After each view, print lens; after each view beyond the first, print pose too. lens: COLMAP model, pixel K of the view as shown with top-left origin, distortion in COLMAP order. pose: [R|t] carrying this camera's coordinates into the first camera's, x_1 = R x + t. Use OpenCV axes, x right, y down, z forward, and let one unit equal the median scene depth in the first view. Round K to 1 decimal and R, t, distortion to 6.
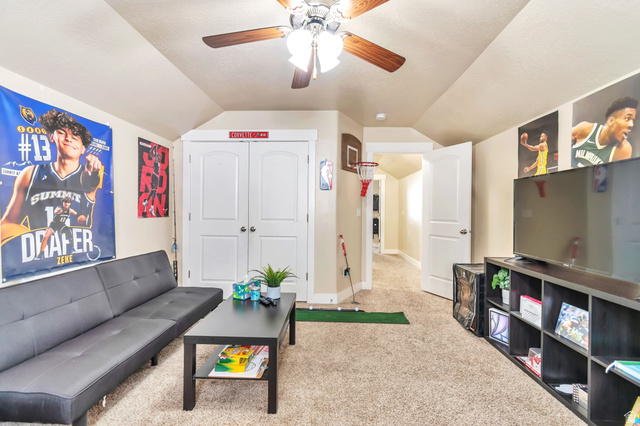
lens RADIAL K [[287.8, 0, 322.1], [0, 287.8, 212.6], [0, 0, 1]] dist [0.000563, 0.000846]
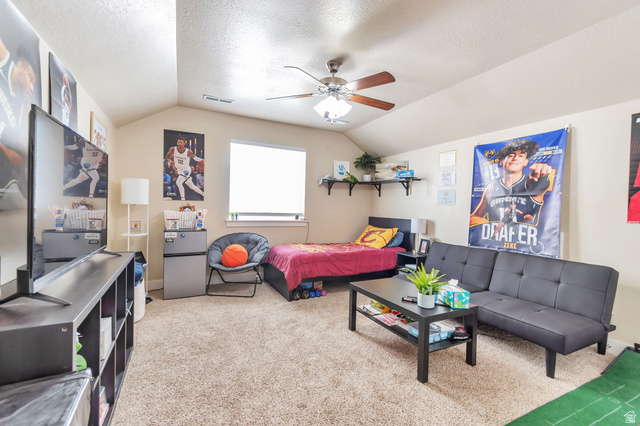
lens RADIAL K [[287.8, 0, 321.7], [0, 287.8, 211.7], [0, 0, 1]] dist [0.000563, 0.000846]
pose [[-0.880096, -0.020317, -0.474360, 0.559763], [-0.032198, 0.999338, 0.016935, 0.004734], [0.473702, 0.030178, -0.880168, 1.722918]]
